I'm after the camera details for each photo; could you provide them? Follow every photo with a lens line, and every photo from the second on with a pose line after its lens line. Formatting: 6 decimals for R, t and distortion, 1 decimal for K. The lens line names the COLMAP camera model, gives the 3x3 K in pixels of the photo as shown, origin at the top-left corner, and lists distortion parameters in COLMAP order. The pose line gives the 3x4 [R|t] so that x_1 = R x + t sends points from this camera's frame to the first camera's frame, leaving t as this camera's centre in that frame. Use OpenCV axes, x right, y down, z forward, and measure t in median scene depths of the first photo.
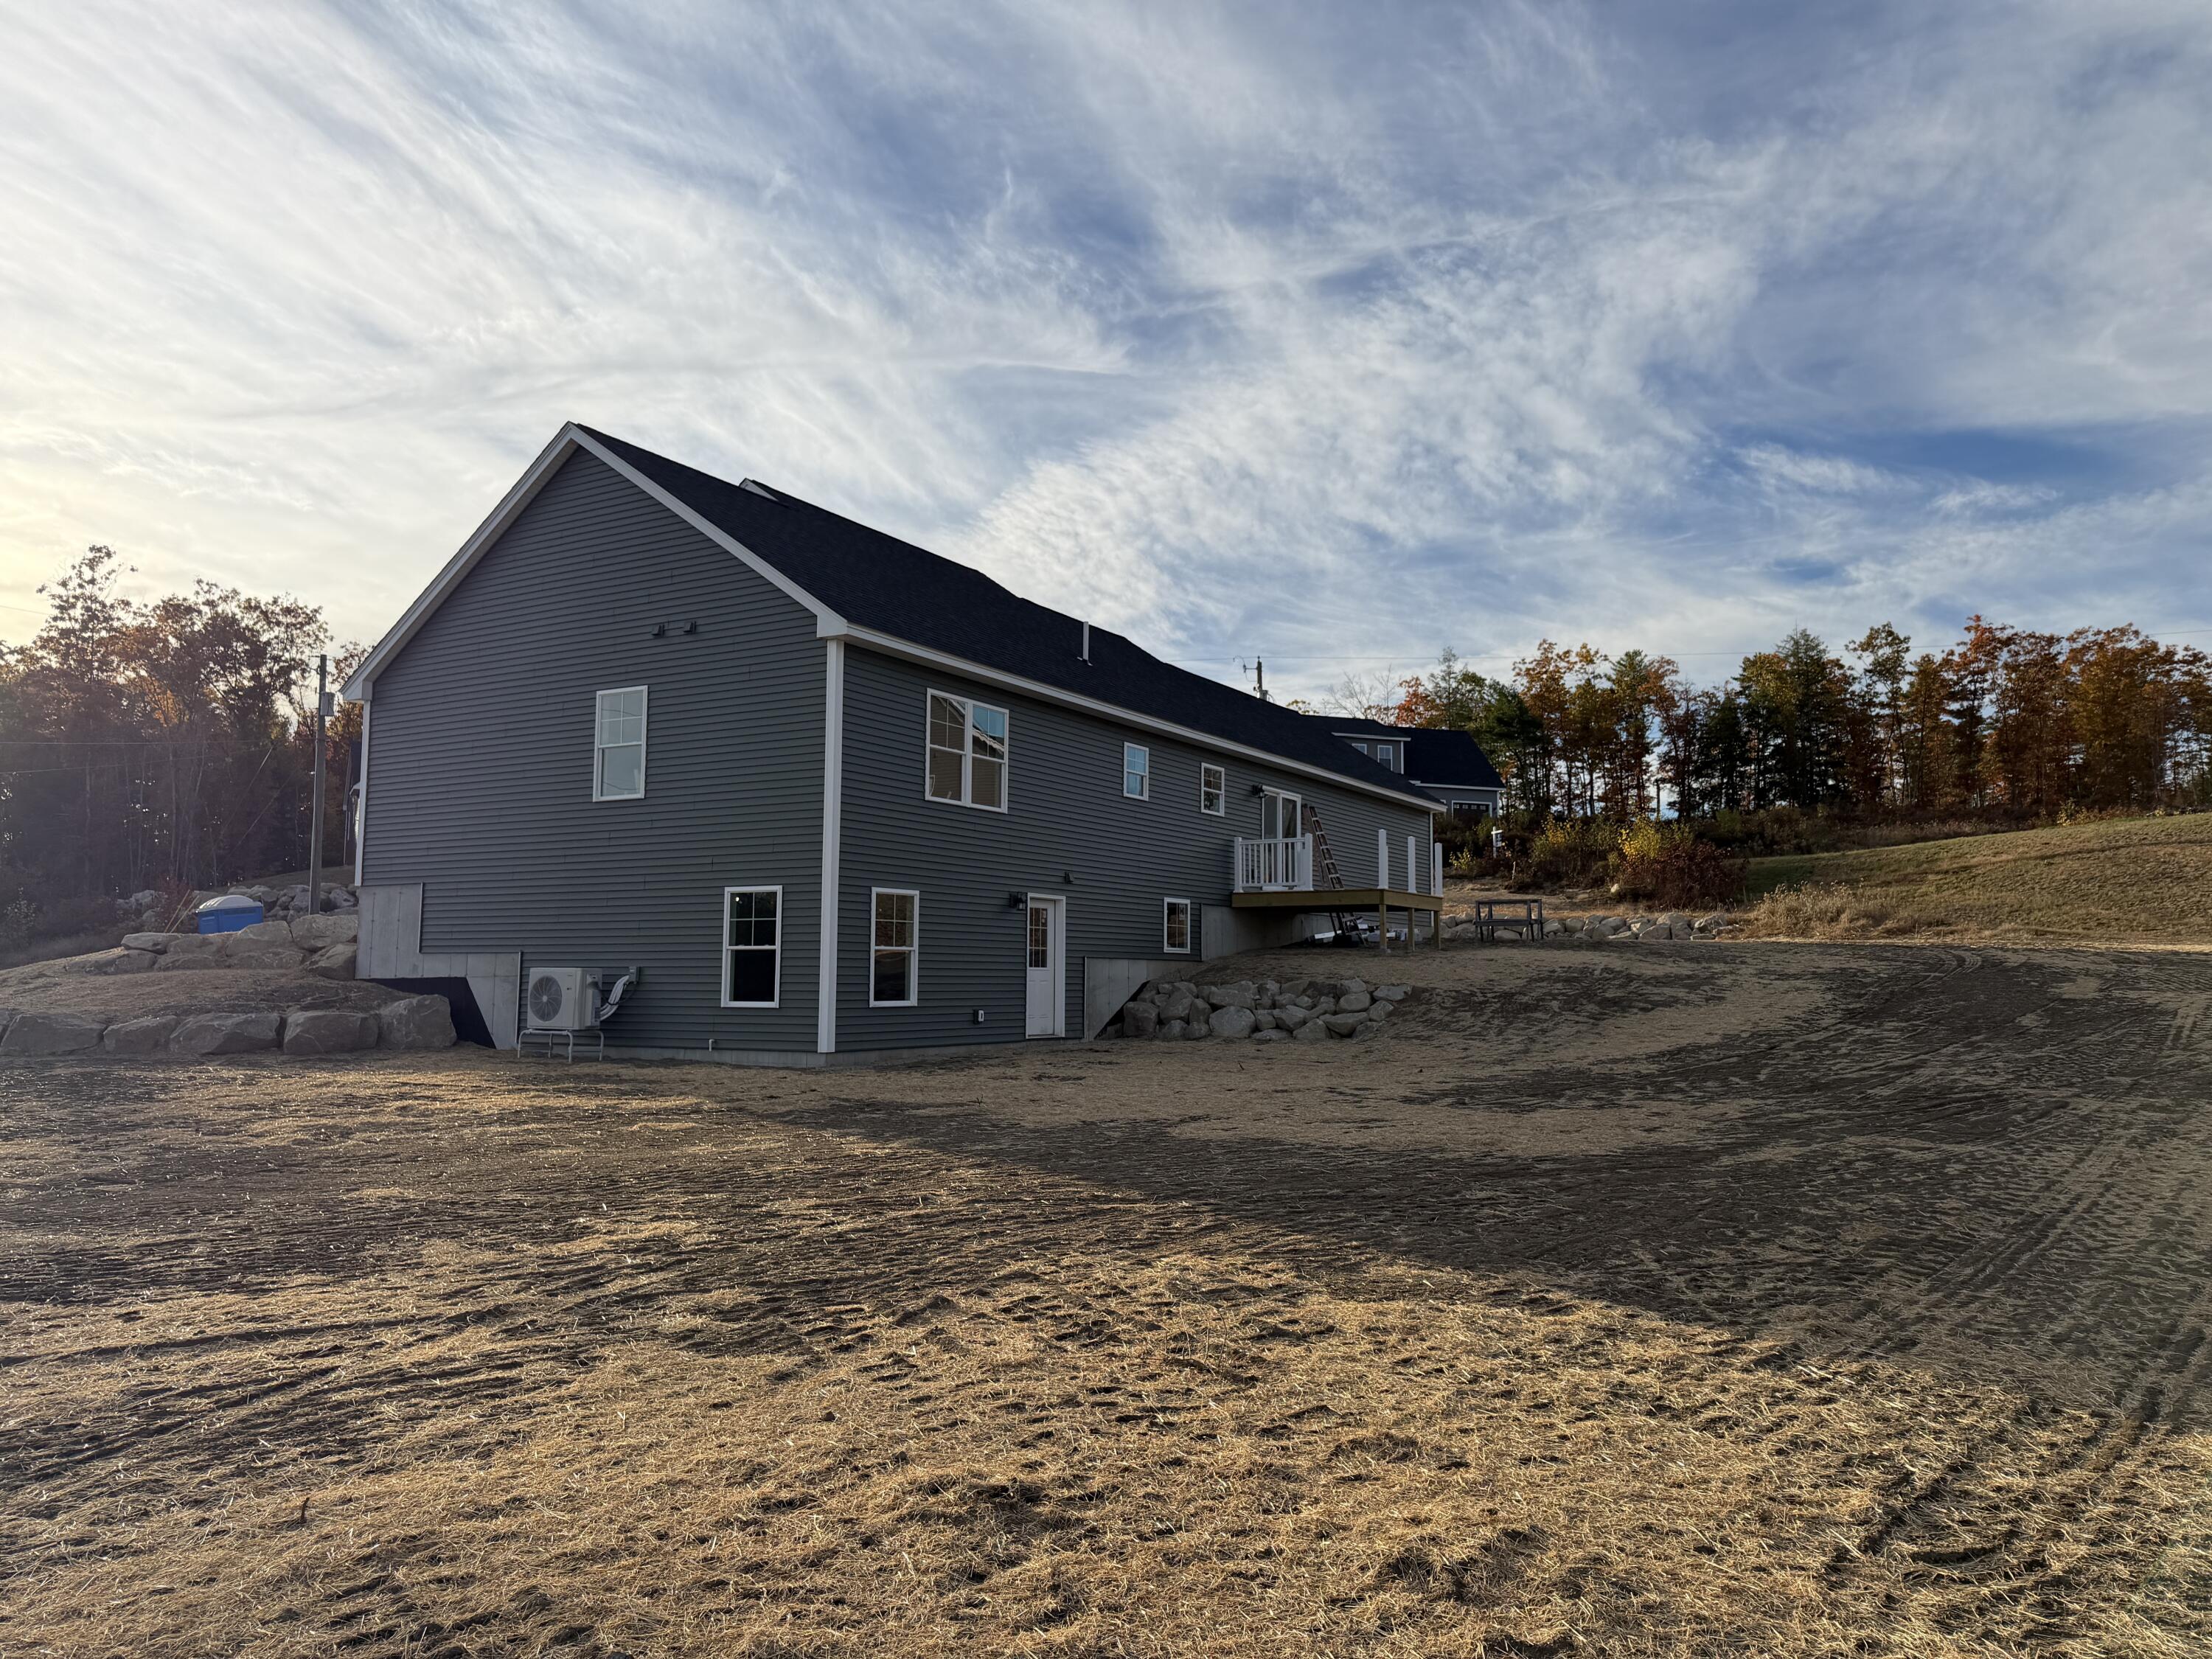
lens RADIAL K [[1552.7, 0, 1106.0], [0, 1552.7, 829.5], [0, 0, 1]] dist [0.069568, -0.085516]
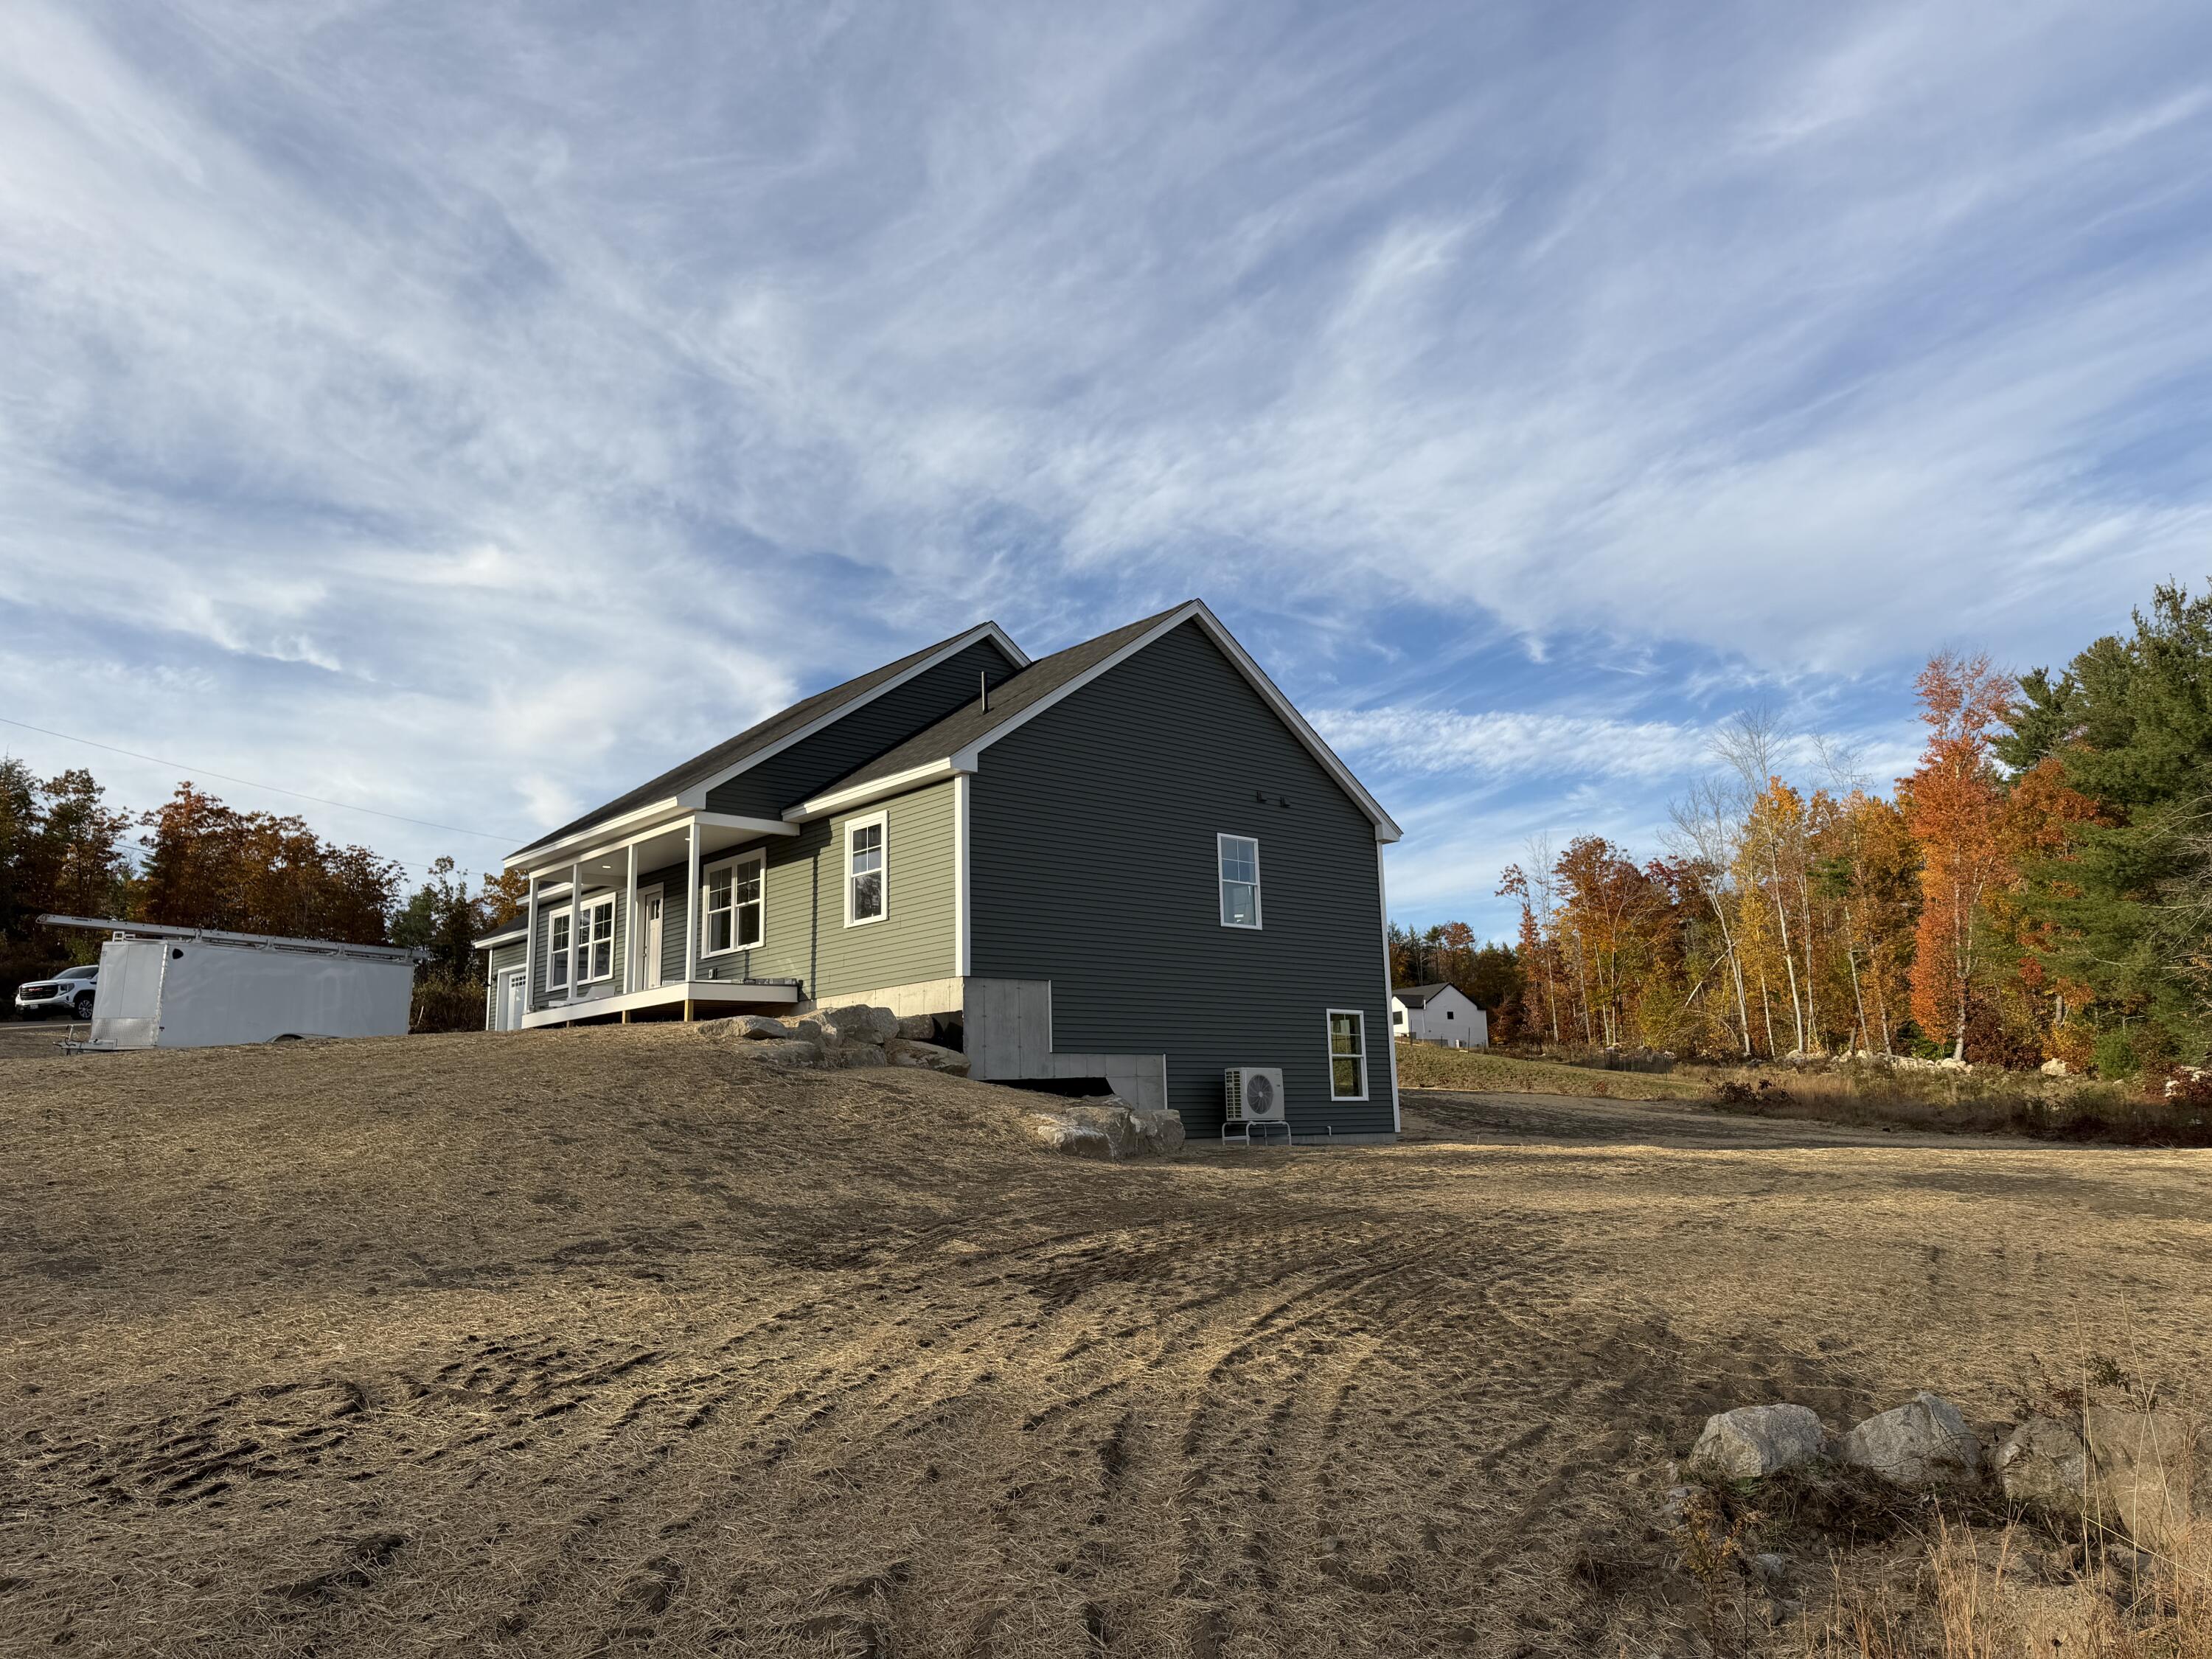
lens RADIAL K [[1552.7, 0, 1106.0], [0, 1552.7, 829.5], [0, 0, 1]] dist [0.069568, -0.085516]
pose [[0.300386, 0.166662, 0.939144, -0.348835], [-0.063942, 0.985920, -0.154510, 0.023010], [-0.951672, -0.013638, 0.306813, 0.175610]]
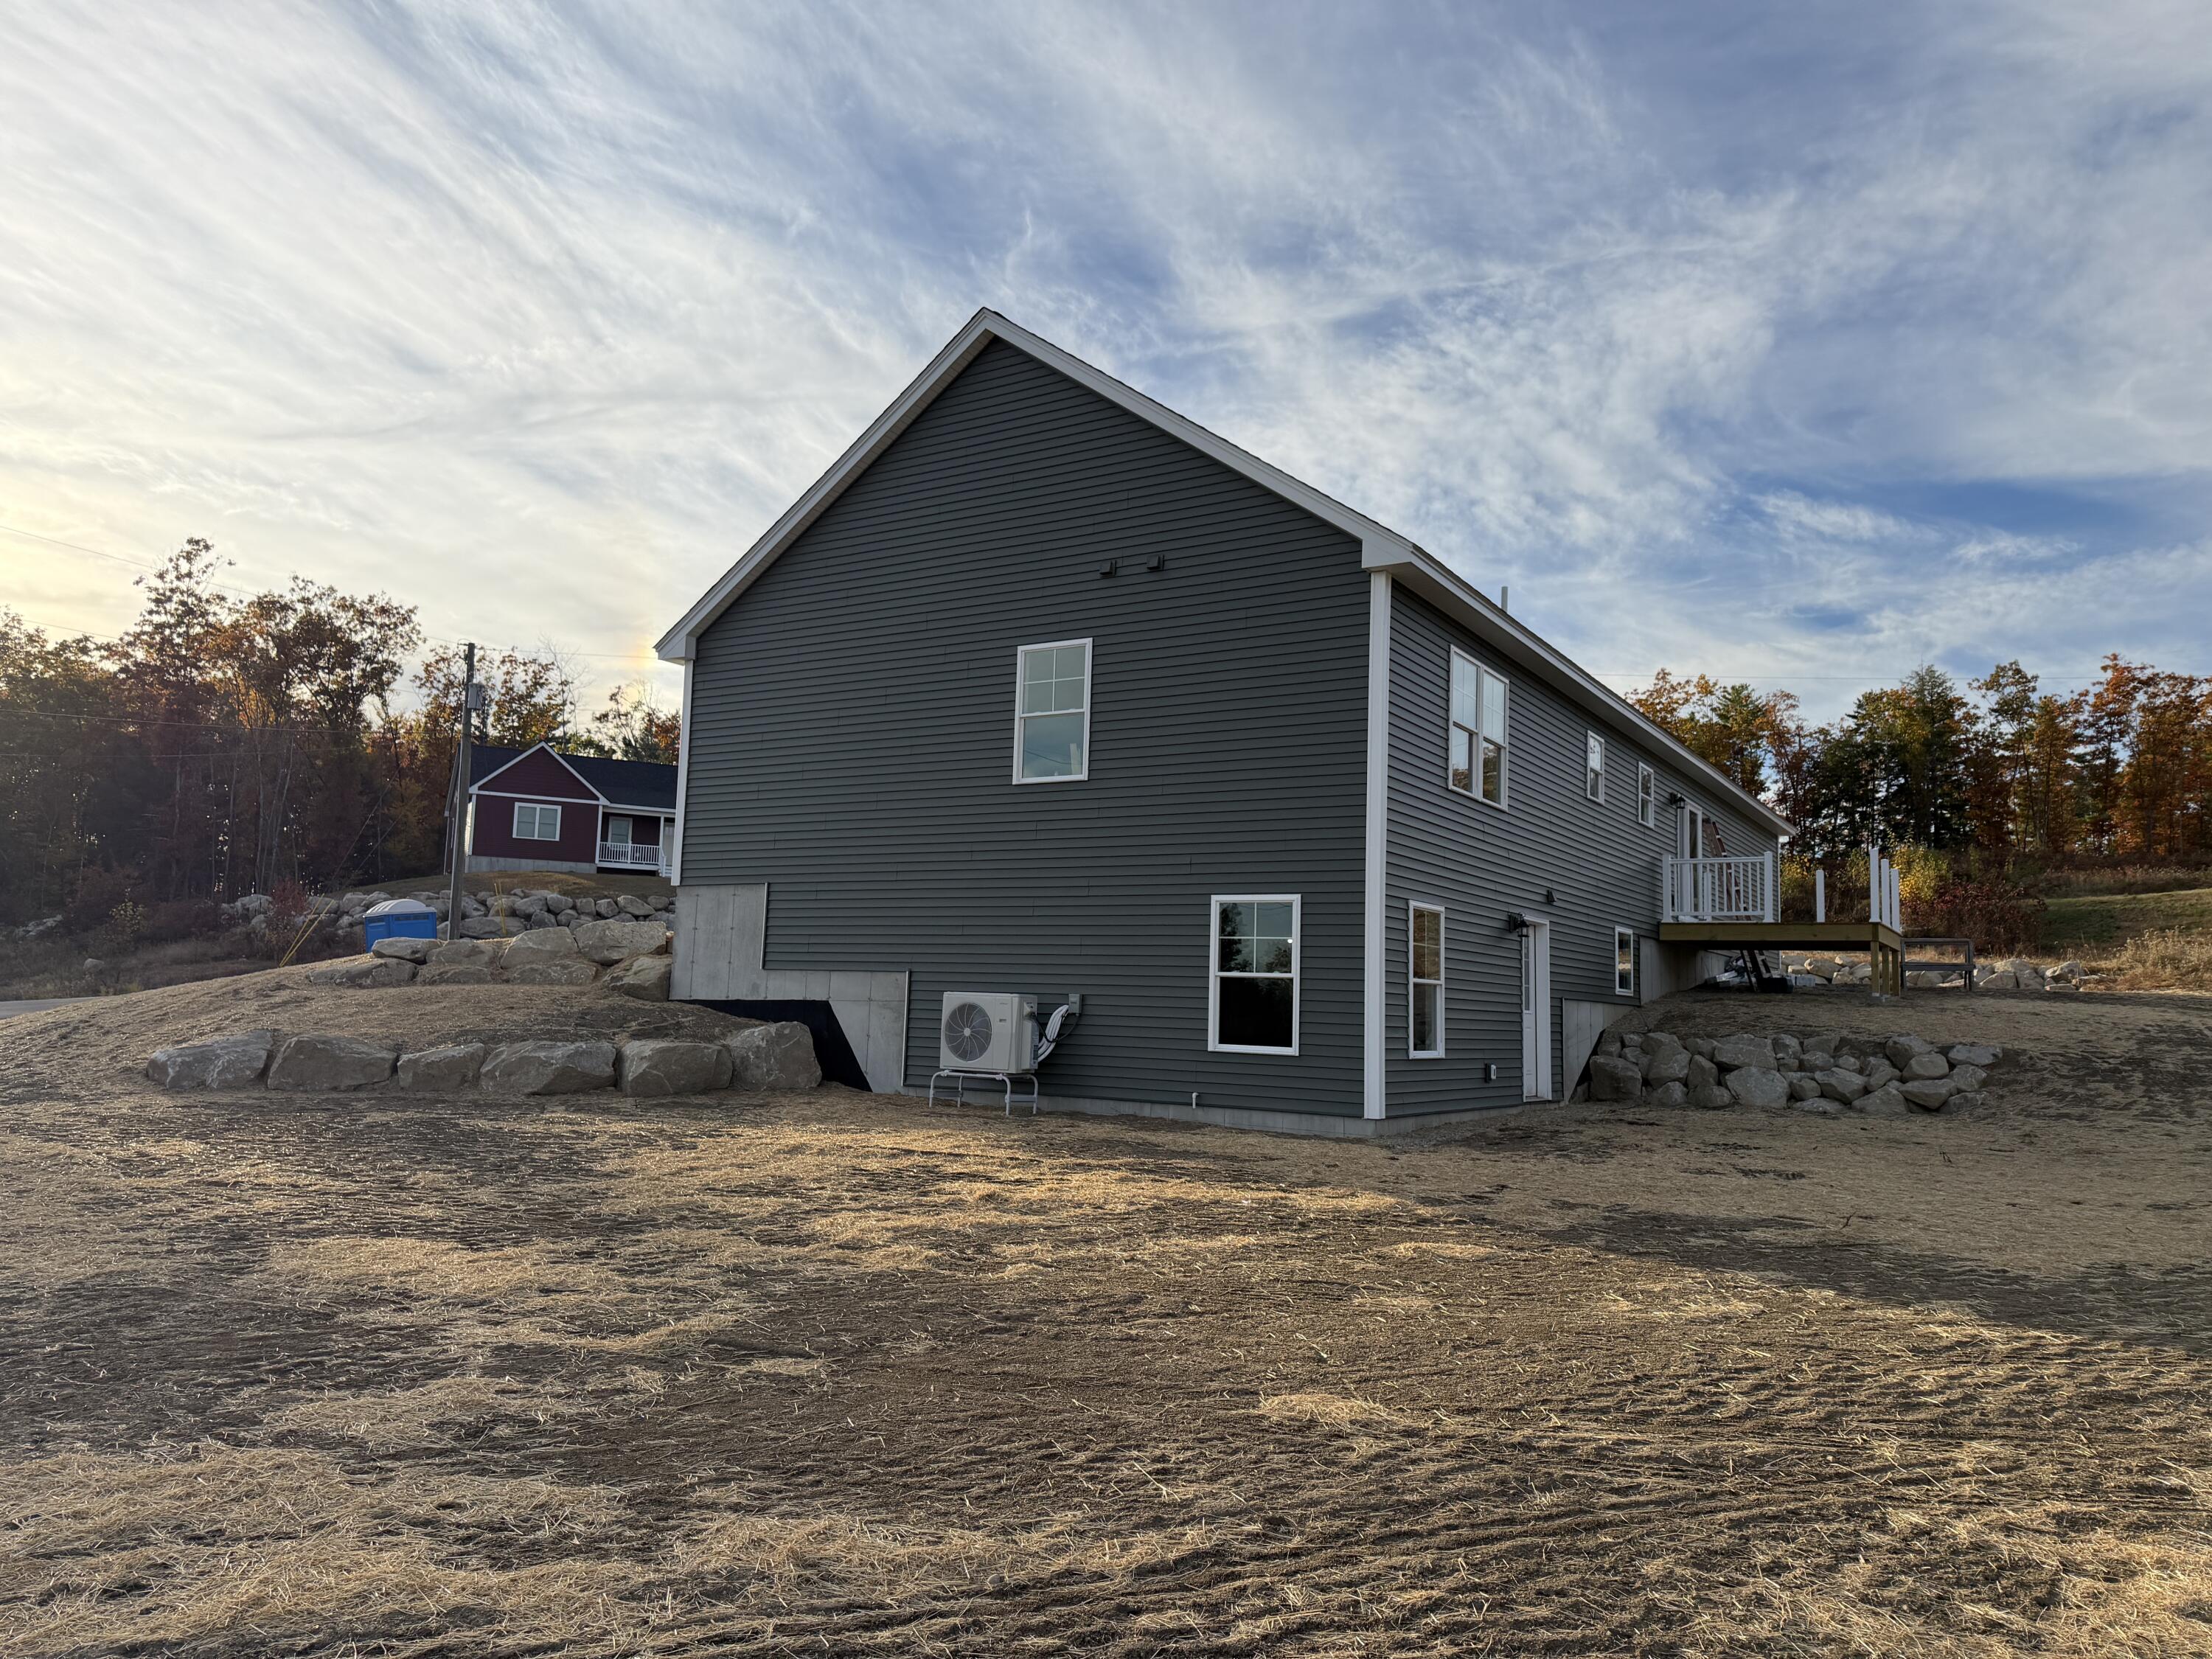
lens RADIAL K [[1539.5, 0, 1084.3], [0, 1539.5, 820.5], [0, 0, 1]] dist [0.147041, -0.232158]
pose [[0.999367, 0.022543, -0.027512, -0.065118], [-0.023233, 0.999417, -0.025026, 0.004695], [0.026932, 0.025650, 0.999308, 0.053035]]
